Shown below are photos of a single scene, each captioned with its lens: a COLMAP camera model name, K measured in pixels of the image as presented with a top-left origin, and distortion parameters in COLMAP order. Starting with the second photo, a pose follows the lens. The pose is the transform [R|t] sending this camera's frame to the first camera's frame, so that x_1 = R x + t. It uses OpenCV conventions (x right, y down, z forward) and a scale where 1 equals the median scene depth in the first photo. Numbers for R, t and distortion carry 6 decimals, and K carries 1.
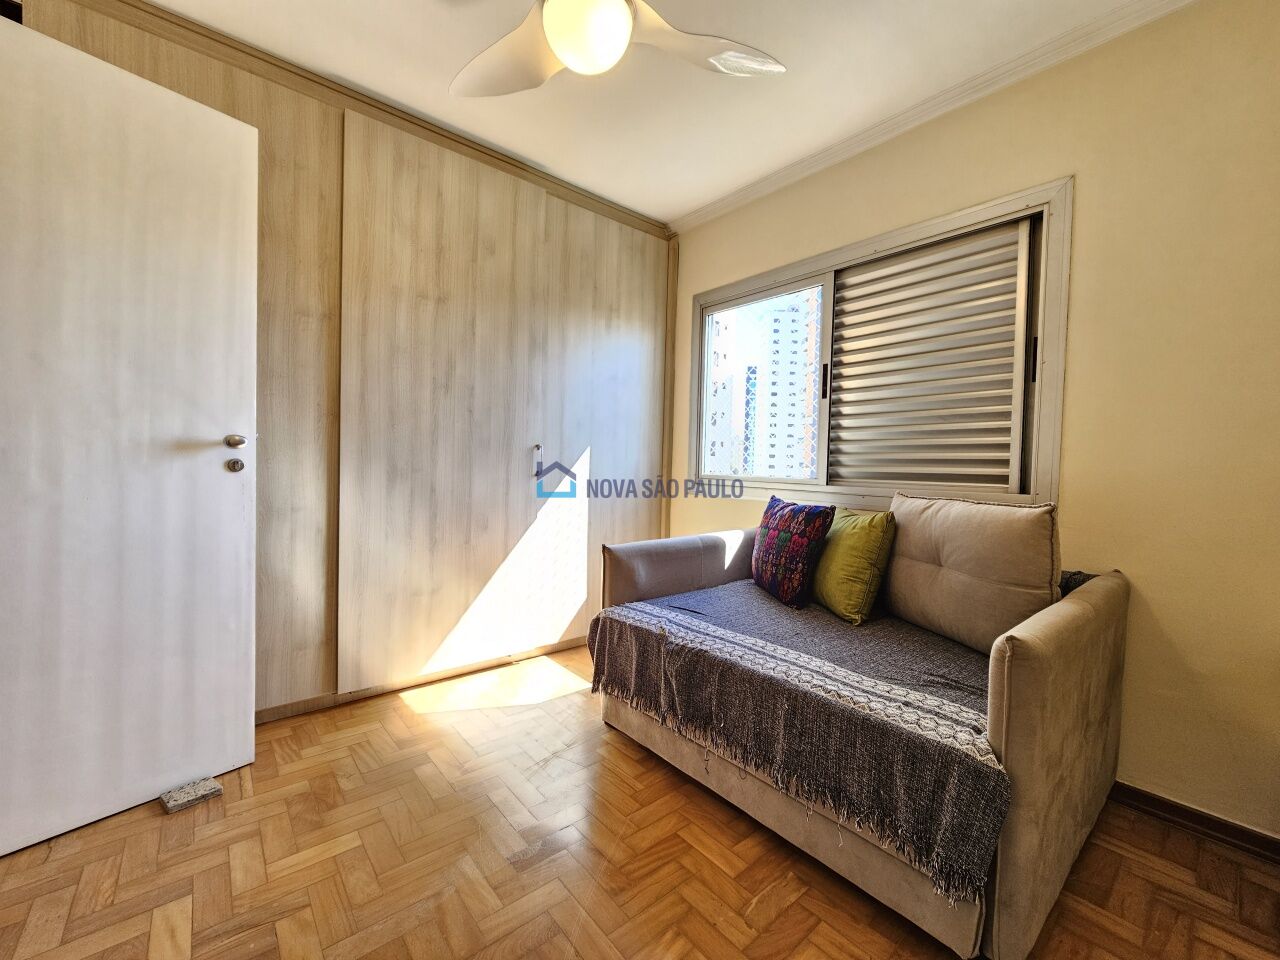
lens RADIAL K [[529.5, 0, 642.0], [0, 529.5, 476.9], [0, 0, 1]] dist [0.010295, -0.000623]
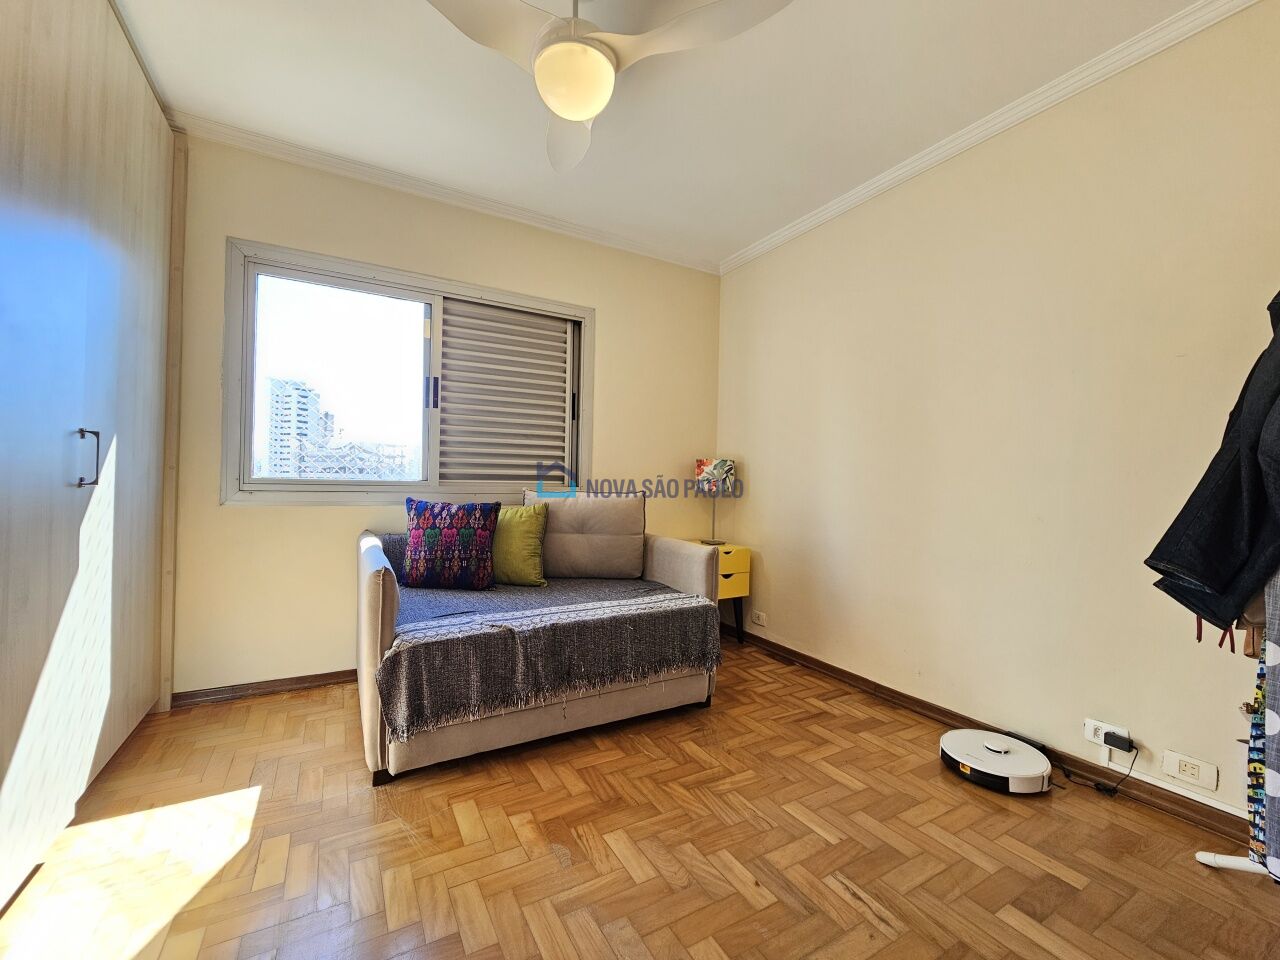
lens RADIAL K [[529.5, 0, 642.0], [0, 529.5, 476.9], [0, 0, 1]] dist [0.010295, -0.000623]
pose [[0.184539, -0.017084, 0.982677, -0.852864], [0.011108, 0.999821, 0.015296, -0.020543], [-0.982762, 0.008093, 0.184696, 0.475140]]
